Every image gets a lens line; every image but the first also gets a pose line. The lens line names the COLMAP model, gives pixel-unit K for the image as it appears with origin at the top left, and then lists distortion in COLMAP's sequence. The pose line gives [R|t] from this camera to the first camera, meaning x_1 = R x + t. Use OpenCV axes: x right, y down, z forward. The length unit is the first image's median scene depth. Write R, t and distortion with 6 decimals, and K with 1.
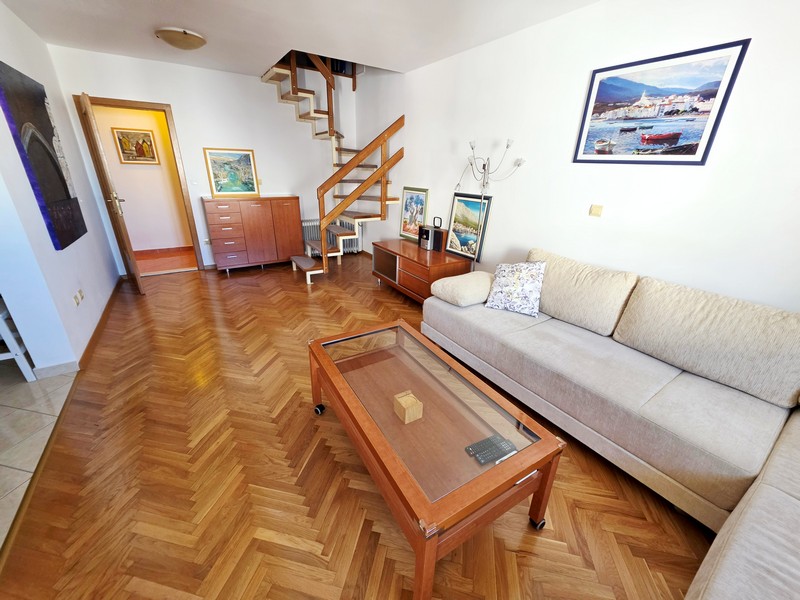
lens RADIAL K [[321.9, 0, 399.8], [0, 321.9, 300.3], [0, 0, 1]] dist [-0.000787, 0.000403]
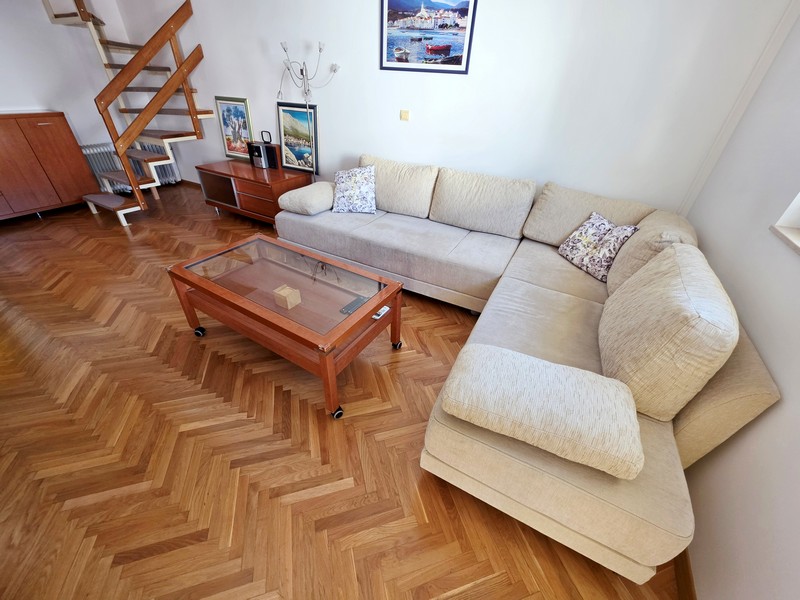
lens RADIAL K [[321.9, 0, 399.3], [0, 321.9, 298.8], [0, 0, 1]] dist [-0.000787, 0.000403]
pose [[0.884594, -0.254198, 0.390994, -0.051640], [0.163065, 0.954062, 0.251346, 0.071480], [-0.436924, -0.158581, 0.885409, -0.168199]]
